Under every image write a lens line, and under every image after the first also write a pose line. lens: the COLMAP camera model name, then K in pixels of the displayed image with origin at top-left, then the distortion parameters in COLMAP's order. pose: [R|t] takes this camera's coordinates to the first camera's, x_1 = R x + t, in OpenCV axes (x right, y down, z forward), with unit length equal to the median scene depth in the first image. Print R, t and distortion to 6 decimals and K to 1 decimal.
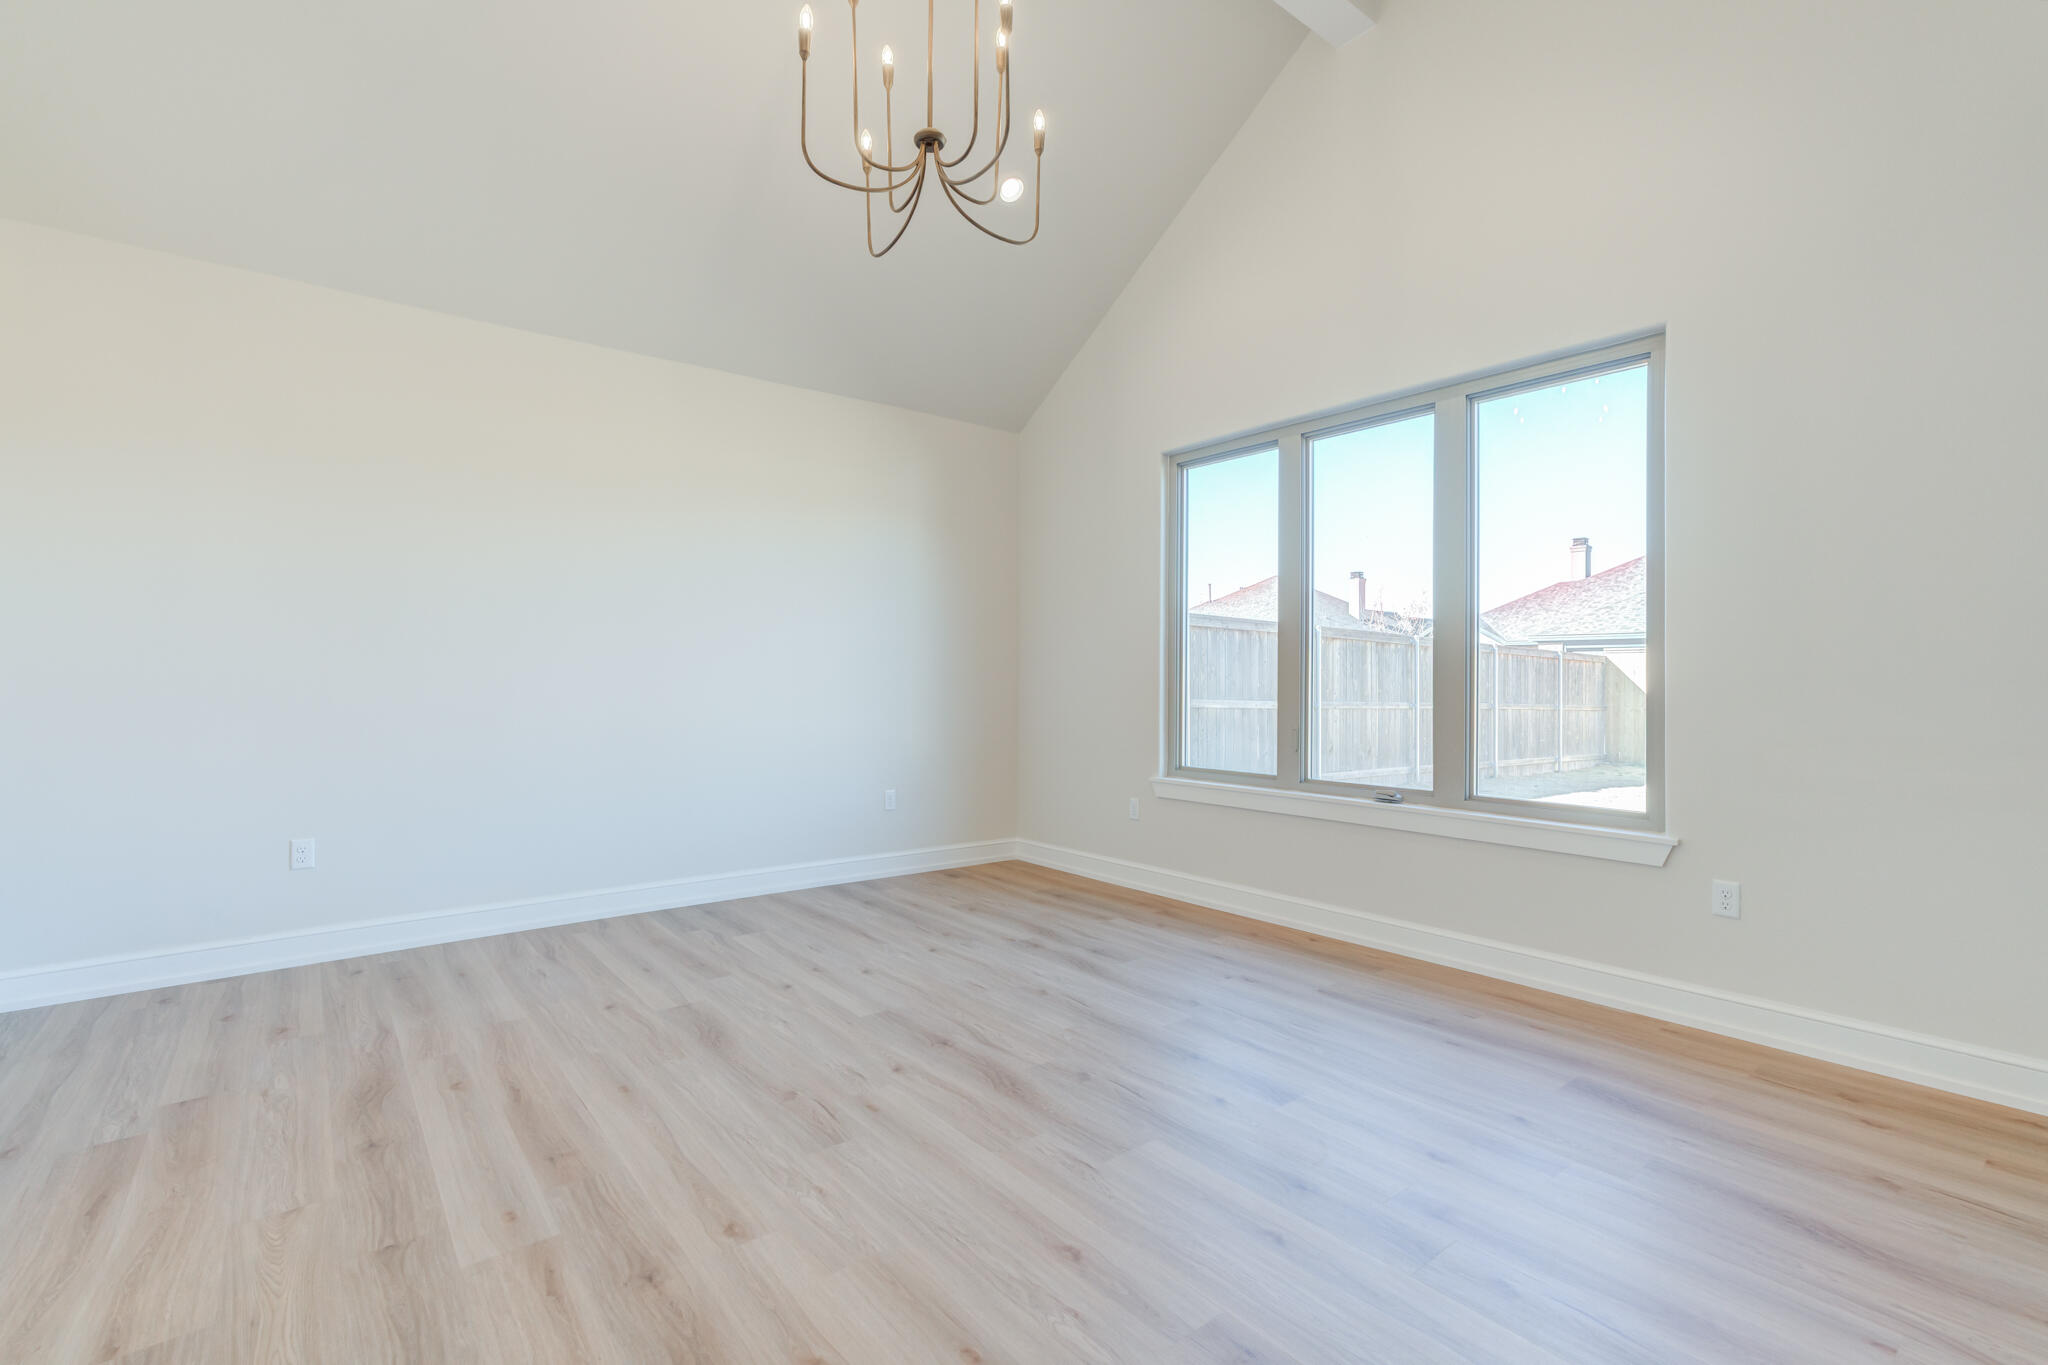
lens RADIAL K [[943.2, 0, 1012.5], [0, 943.2, 675.7], [0, 0, 1]] dist [-0.014451, 0.012081]
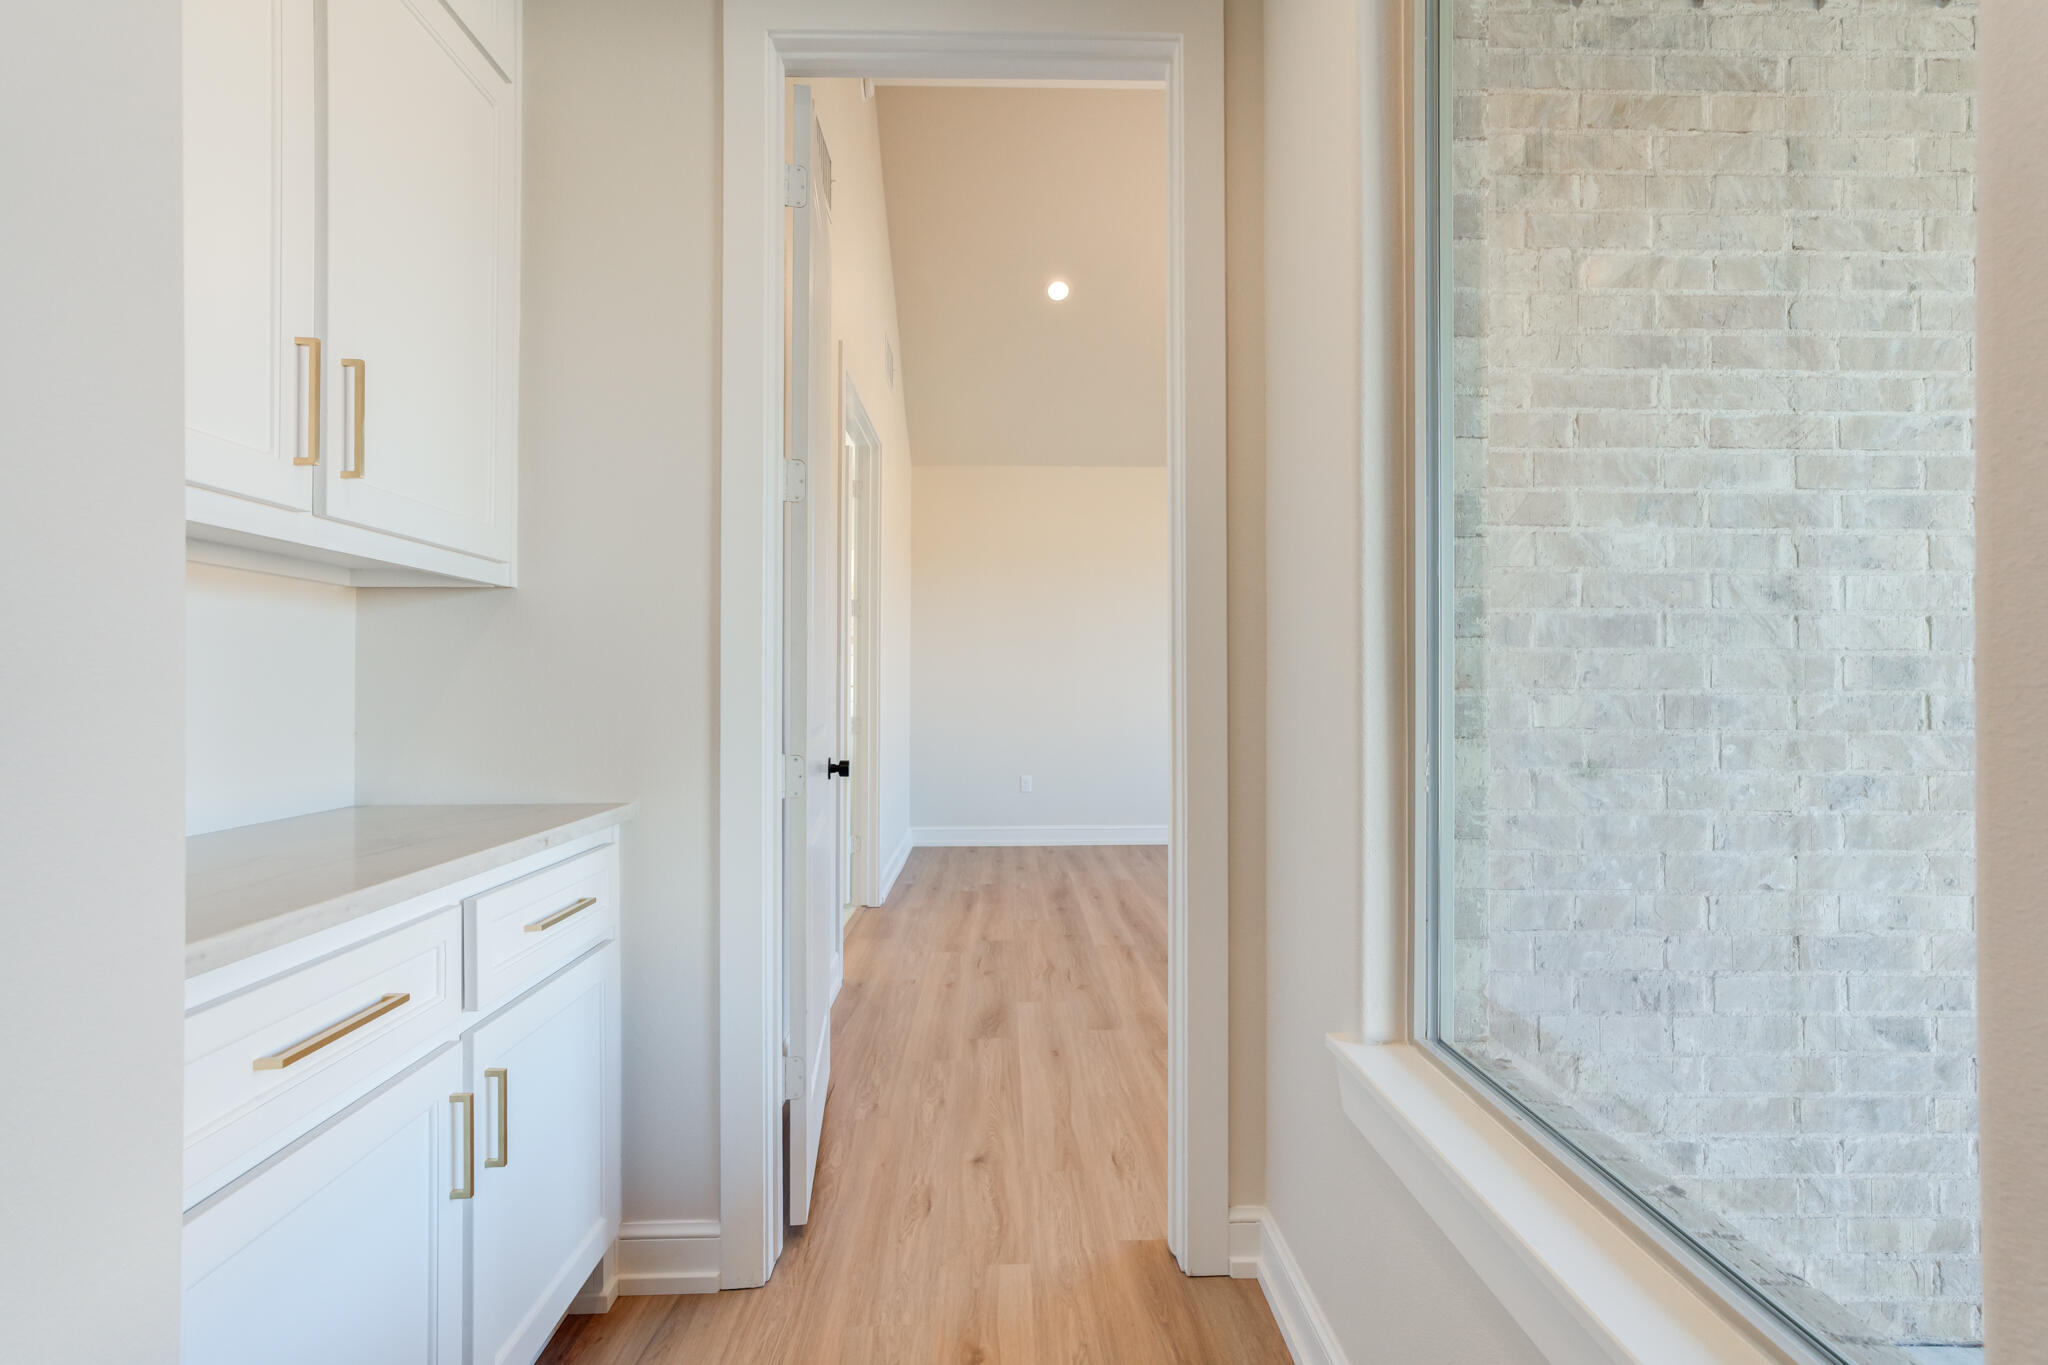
lens RADIAL K [[943.2, 0, 1012.5], [0, 943.2, 675.7], [0, 0, 1]] dist [-0.014451, 0.012081]
pose [[0.804078, -0.010032, -0.594439, 0.454212], [0.005724, 0.999942, -0.009132, -0.007890], [0.594496, 0.003940, 0.804089, -0.708005]]
